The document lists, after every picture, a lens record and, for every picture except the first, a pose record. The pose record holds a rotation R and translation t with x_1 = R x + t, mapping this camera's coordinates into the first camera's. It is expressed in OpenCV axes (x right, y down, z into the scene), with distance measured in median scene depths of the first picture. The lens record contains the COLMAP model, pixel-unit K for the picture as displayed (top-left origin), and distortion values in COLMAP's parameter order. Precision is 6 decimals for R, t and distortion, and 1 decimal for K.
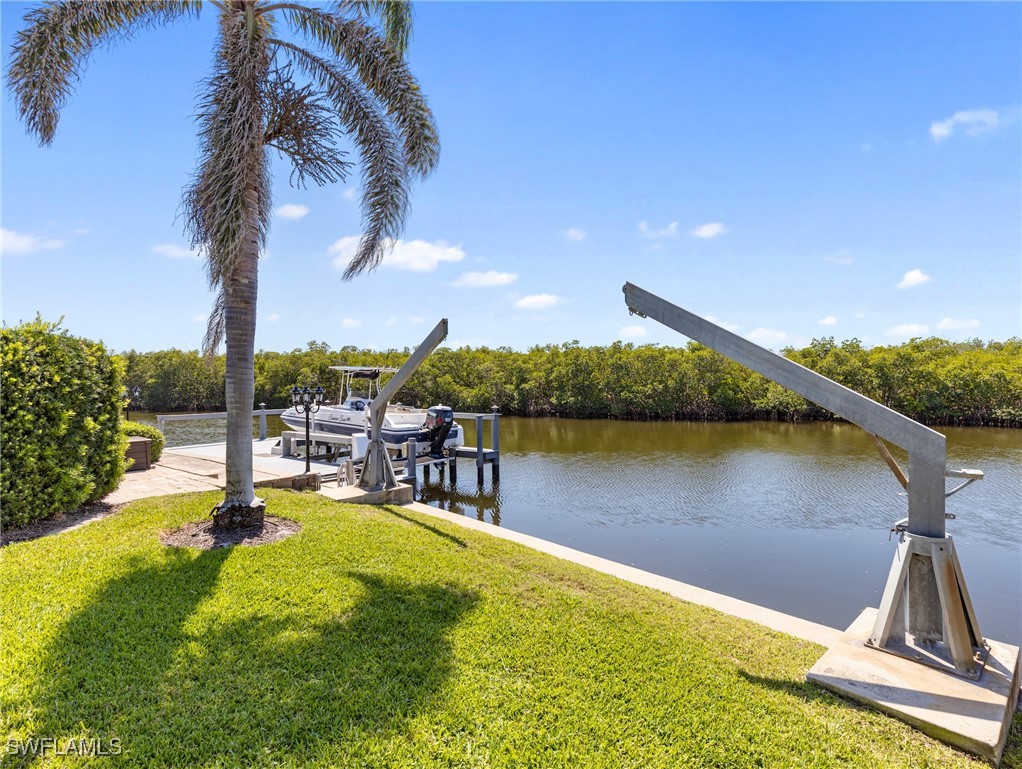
lens RADIAL K [[520.0, 0, 517.6], [0, 520.0, 387.1], [0, 0, 1]] dist [0.008929, -0.001319]
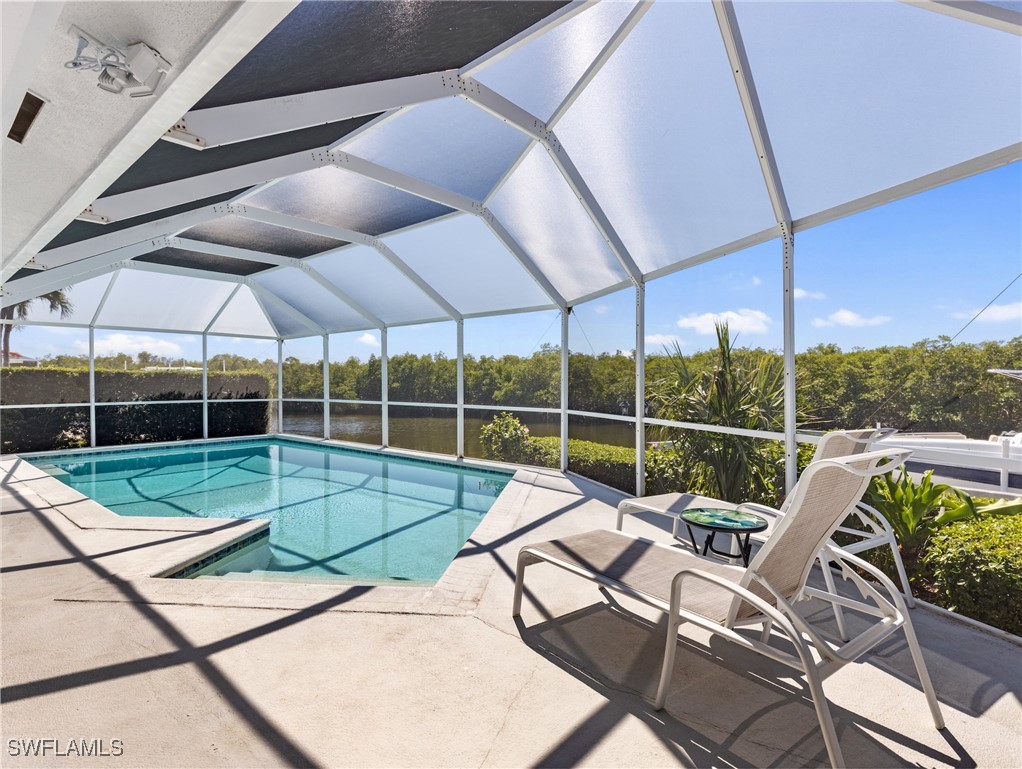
lens RADIAL K [[527.1, 0, 516.6], [0, 527.1, 386.9], [0, 0, 1]] dist [0.006633, 0.000655]
pose [[0.965196, 0.009759, -0.261345, -0.295862], [-0.011685, 0.999915, -0.005818, -0.006401], [0.261266, 0.008669, 0.965228, 0.112111]]
